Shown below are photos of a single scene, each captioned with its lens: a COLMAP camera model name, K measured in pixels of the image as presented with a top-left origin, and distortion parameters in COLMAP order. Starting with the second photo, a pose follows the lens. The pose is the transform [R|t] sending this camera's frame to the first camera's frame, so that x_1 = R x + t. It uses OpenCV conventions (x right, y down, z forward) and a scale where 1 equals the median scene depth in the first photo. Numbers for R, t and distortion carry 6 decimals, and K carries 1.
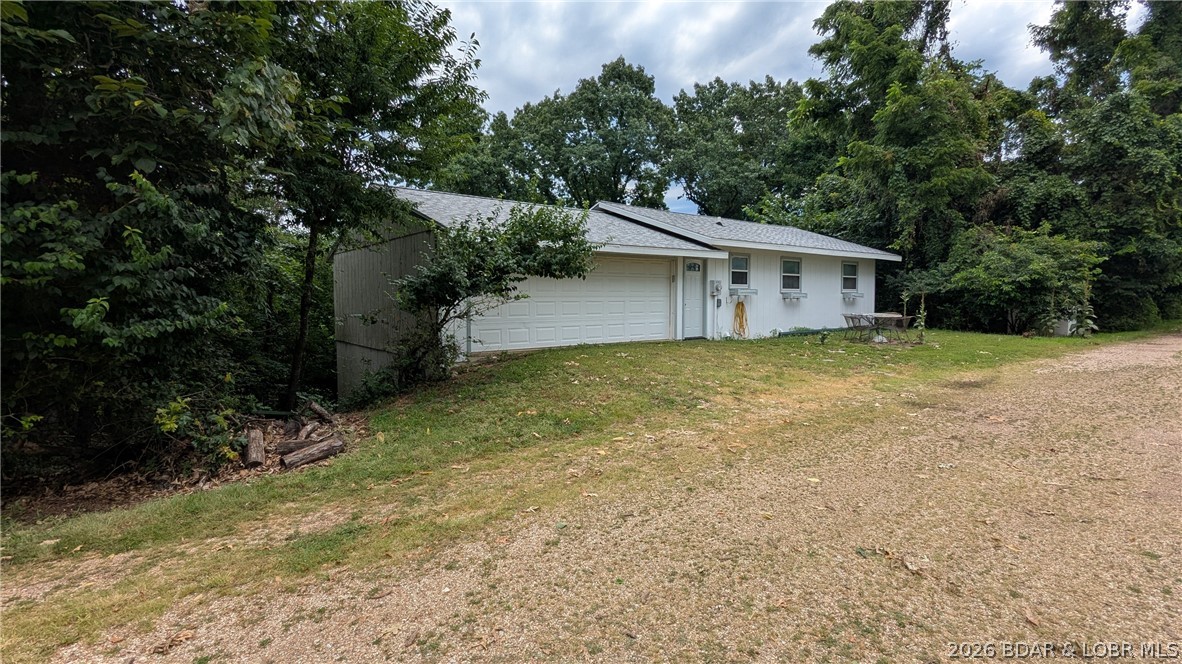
lens RADIAL K [[557.0, 0, 591.0], [0, 557.0, 332.0], [0, 0, 1]] dist [-0.003282, 0.005600]
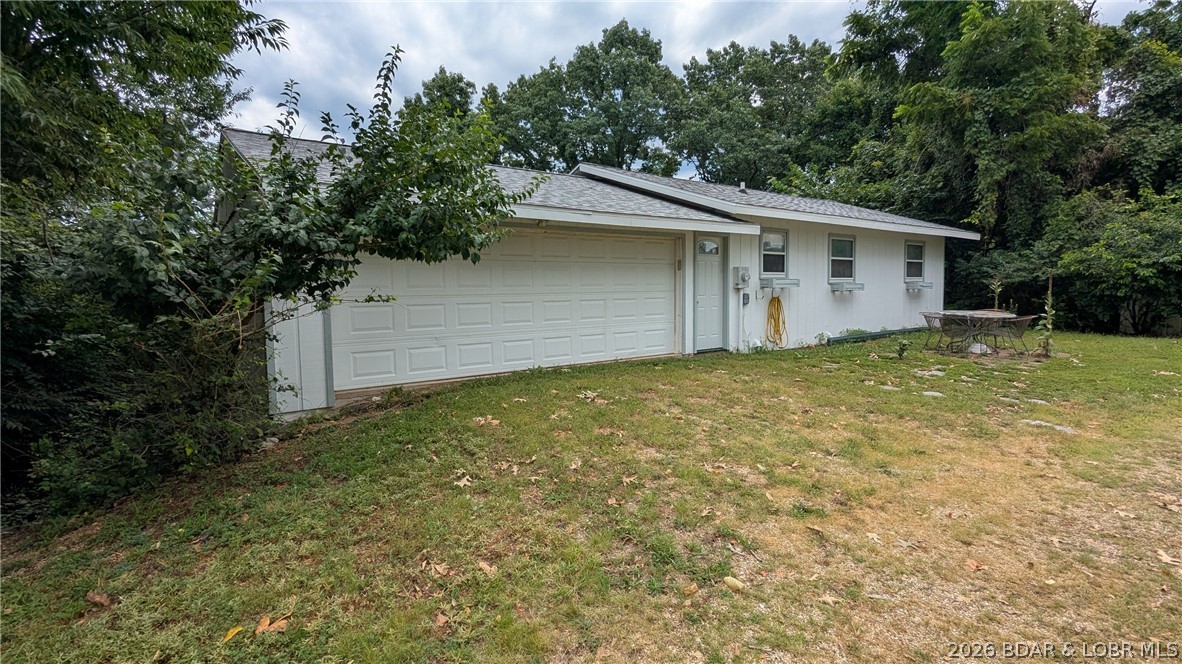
lens RADIAL K [[557.0, 0, 591.0], [0, 557.0, 332.0], [0, 0, 1]] dist [-0.003282, 0.005600]
pose [[0.999639, -0.010699, -0.024626, 0.033848], [0.011057, 0.999834, 0.014463, -0.015061], [0.024467, -0.014731, 0.999592, 0.191511]]
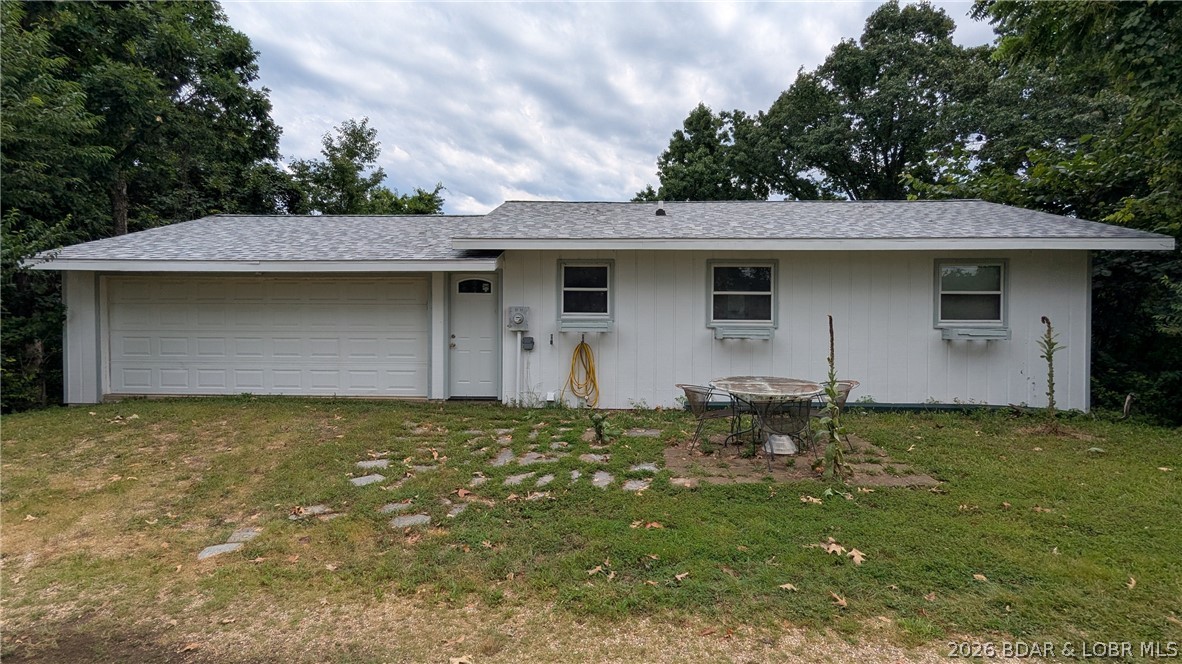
lens RADIAL K [[557.0, 0, 591.0], [0, 557.0, 332.0], [0, 0, 1]] dist [-0.003282, 0.005600]
pose [[0.772438, 0.023598, -0.634652, 0.435238], [-0.046593, 0.998722, -0.019575, -0.036860], [0.633379, 0.044691, 0.772550, 0.375831]]
